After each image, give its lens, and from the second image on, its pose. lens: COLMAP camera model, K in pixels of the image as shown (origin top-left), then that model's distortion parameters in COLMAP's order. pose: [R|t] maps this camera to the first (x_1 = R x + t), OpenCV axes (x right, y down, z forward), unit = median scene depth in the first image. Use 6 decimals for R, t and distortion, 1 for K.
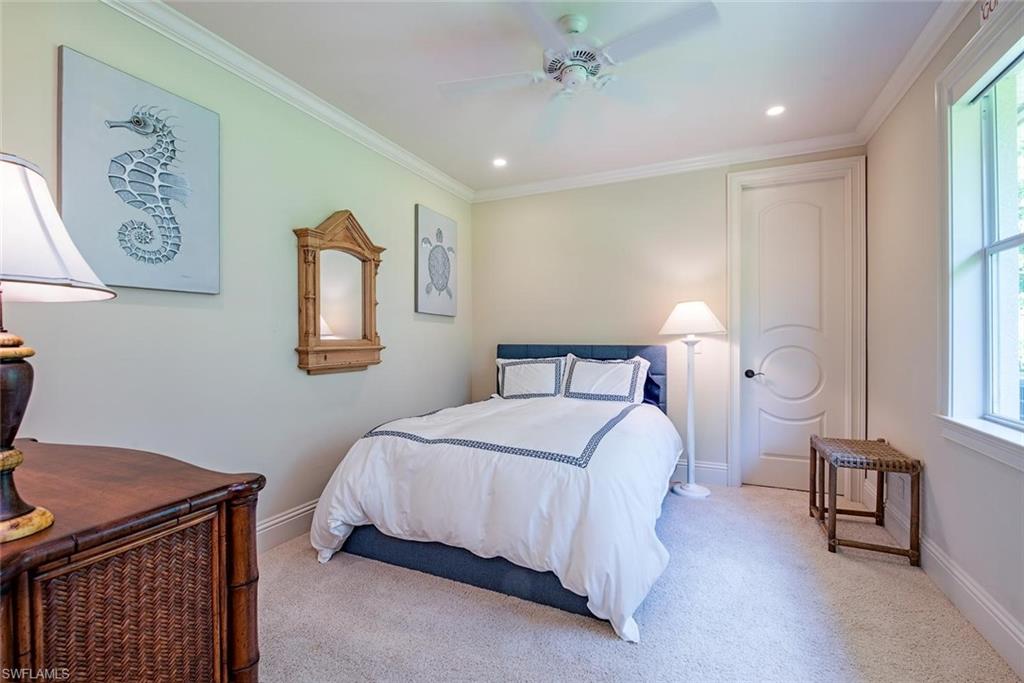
lens RADIAL K [[467.0, 0, 511.3], [0, 467.0, 341.9], [0, 0, 1]] dist [-0.005173, -0.000218]
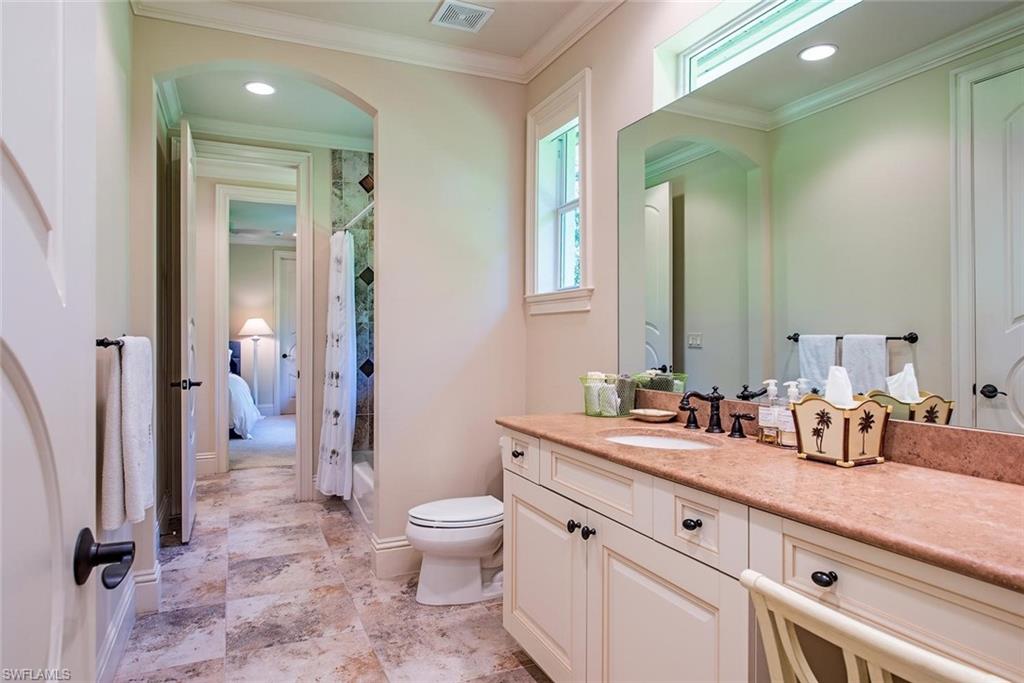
lens RADIAL K [[618.6, 0, 512.5], [0, 618.6, 338.8], [0, 0, 1]] dist [-0.001227, -0.000054]
pose [[0.670741, -0.001110, 0.741691, -0.746714], [0.000070, 0.999999, 0.001434, -0.005233], [-0.741692, -0.000910, 0.670740, -1.400314]]
